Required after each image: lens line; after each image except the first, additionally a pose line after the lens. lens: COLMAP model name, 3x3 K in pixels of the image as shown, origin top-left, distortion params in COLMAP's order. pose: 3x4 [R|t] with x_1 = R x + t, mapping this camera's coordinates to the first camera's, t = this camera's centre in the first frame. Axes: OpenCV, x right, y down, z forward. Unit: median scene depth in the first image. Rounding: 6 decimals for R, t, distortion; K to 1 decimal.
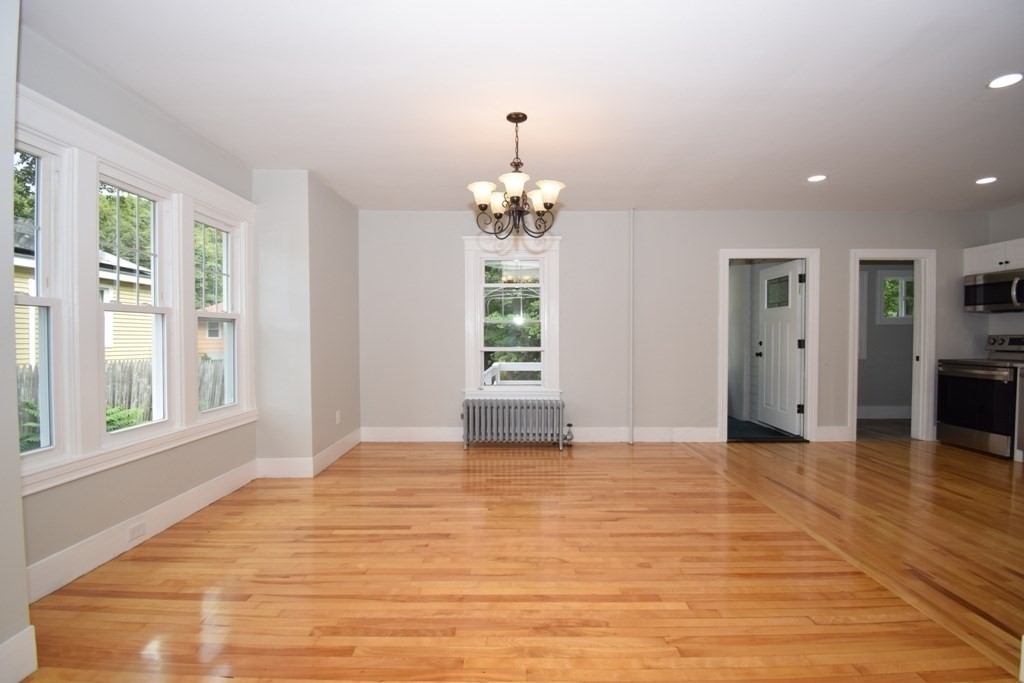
lens RADIAL K [[454.2, 0, 515.9], [0, 454.2, 344.2], [0, 0, 1]] dist [0.019673, -0.025946]
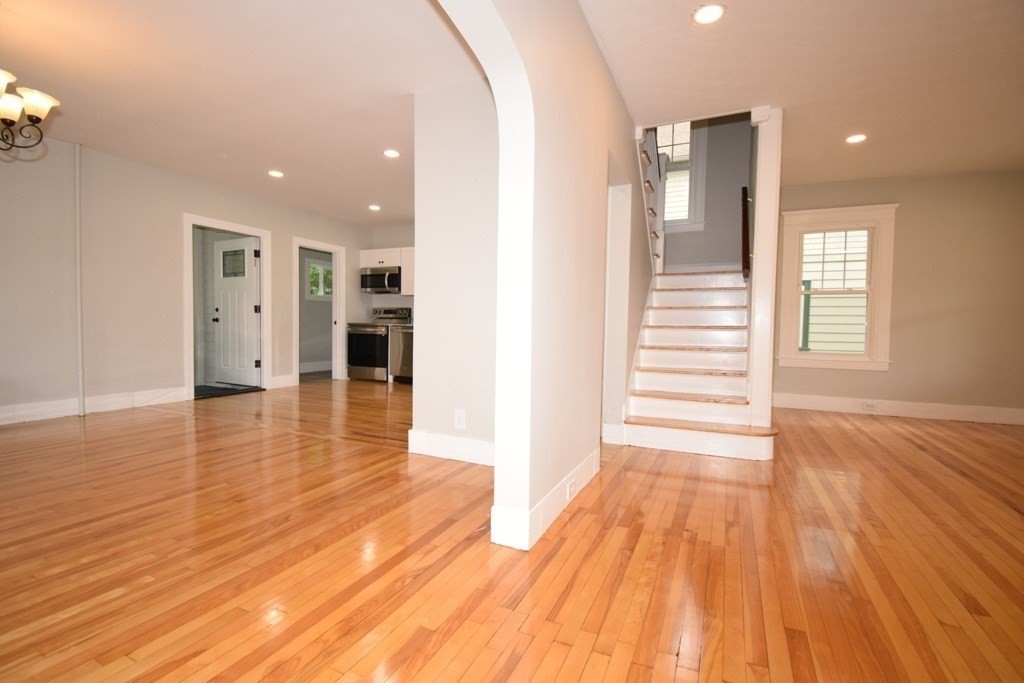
lens RADIAL K [[454.2, 0, 515.9], [0, 454.2, 344.2], [0, 0, 1]] dist [0.019673, -0.025946]
pose [[0.417995, -0.029328, 0.907976, -0.187386], [0.001737, 0.999503, 0.031484, 0.059107], [-0.908448, -0.011583, 0.417838, -0.117294]]
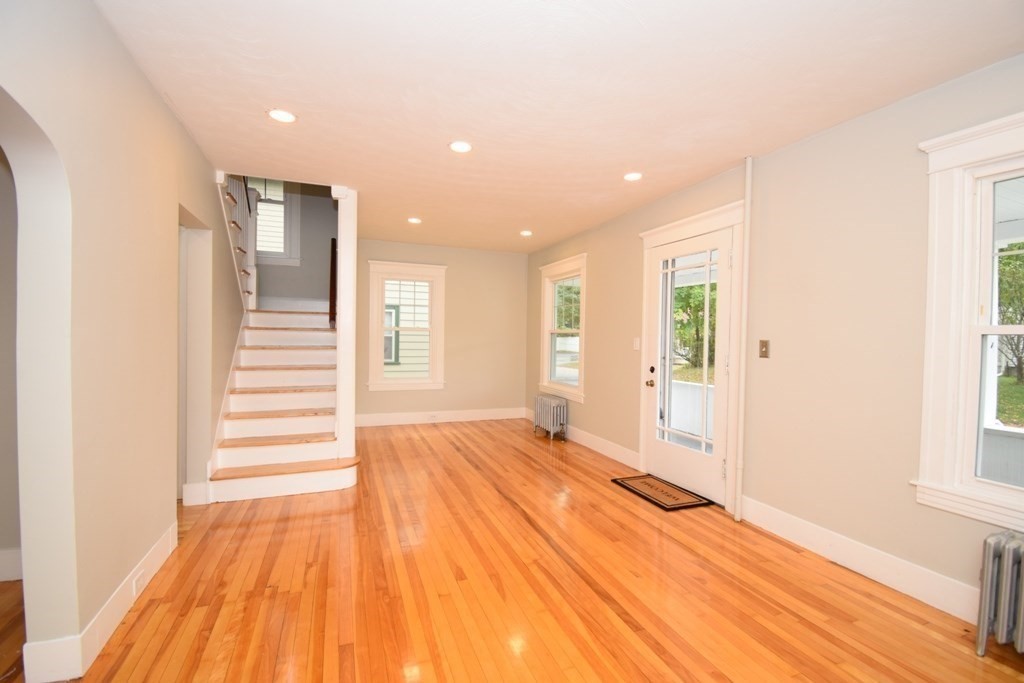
lens RADIAL K [[454.2, 0, 515.9], [0, 454.2, 344.2], [0, 0, 1]] dist [0.019673, -0.025946]
pose [[-0.363069, -0.023437, 0.931467, -0.269382], [0.002127, 0.999660, 0.025981, -0.019690], [-0.931760, 0.011414, -0.362896, -0.158303]]
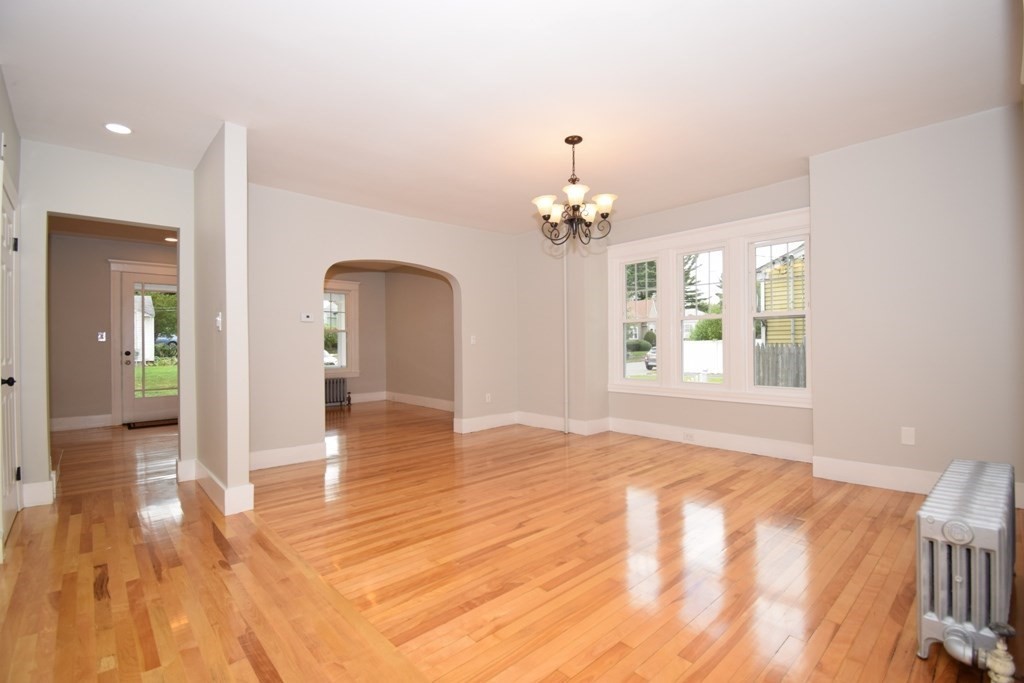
lens RADIAL K [[456.7, 0, 516.3], [0, 456.7, 344.0], [0, 0, 1]] dist [0.000782, -0.015233]
pose [[-0.734060, 0.006014, -0.679058, 0.528398], [-0.003543, 0.999913, 0.012686, 0.004878], [0.679076, 0.011718, -0.733975, 1.029861]]
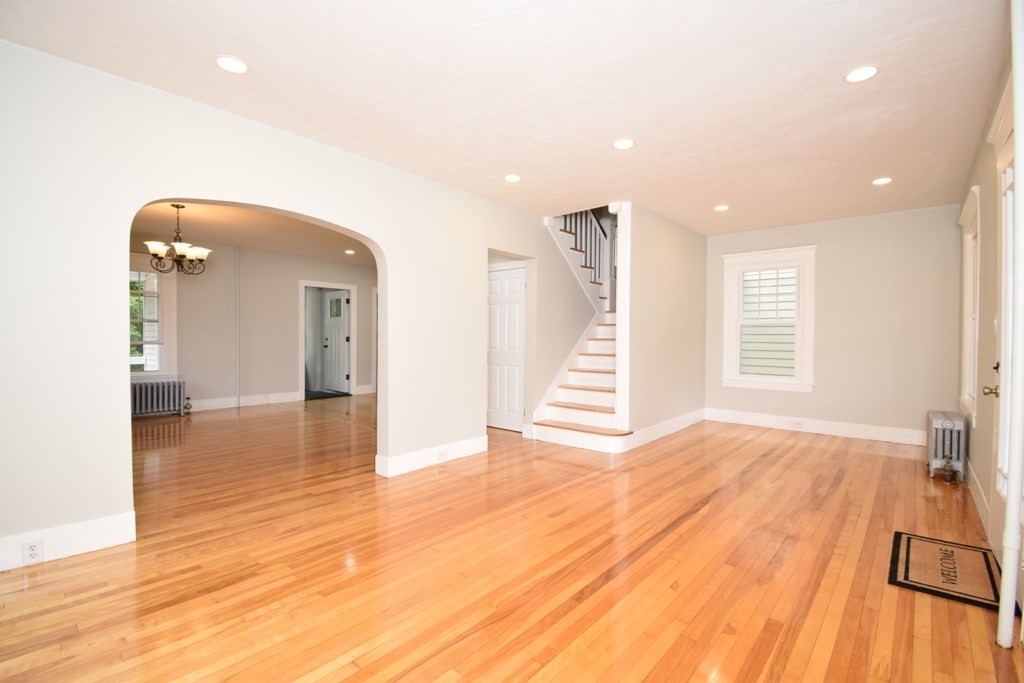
lens RADIAL K [[454.2, 0, 515.9], [0, 454.2, 344.2], [0, 0, 1]] dist [0.019673, -0.025946]
pose [[0.657706, -0.005563, 0.753254, -0.270987], [0.007622, 0.999971, 0.000730, 0.023081], [-0.753236, 0.005262, 0.657729, -0.656227]]
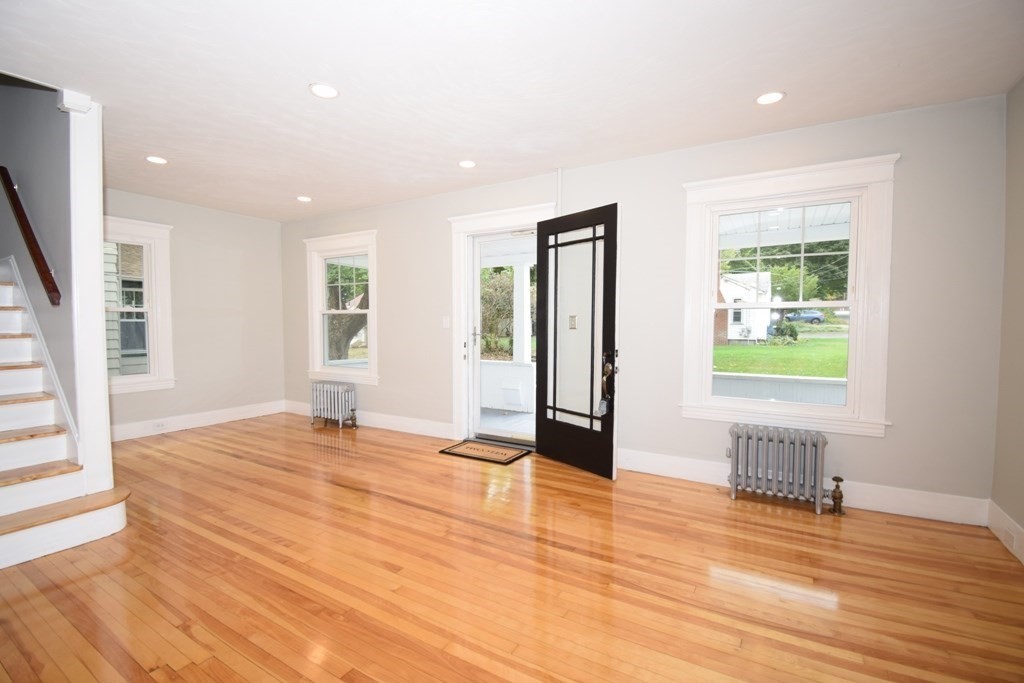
lens RADIAL K [[454.2, 0, 515.9], [0, 454.2, 344.2], [0, 0, 1]] dist [0.019673, -0.025946]
pose [[-0.862870, -0.025499, 0.504782, -0.120239], [0.008222, 0.997886, 0.064462, -0.010124], [-0.505358, 0.059773, -0.860837, 0.052954]]
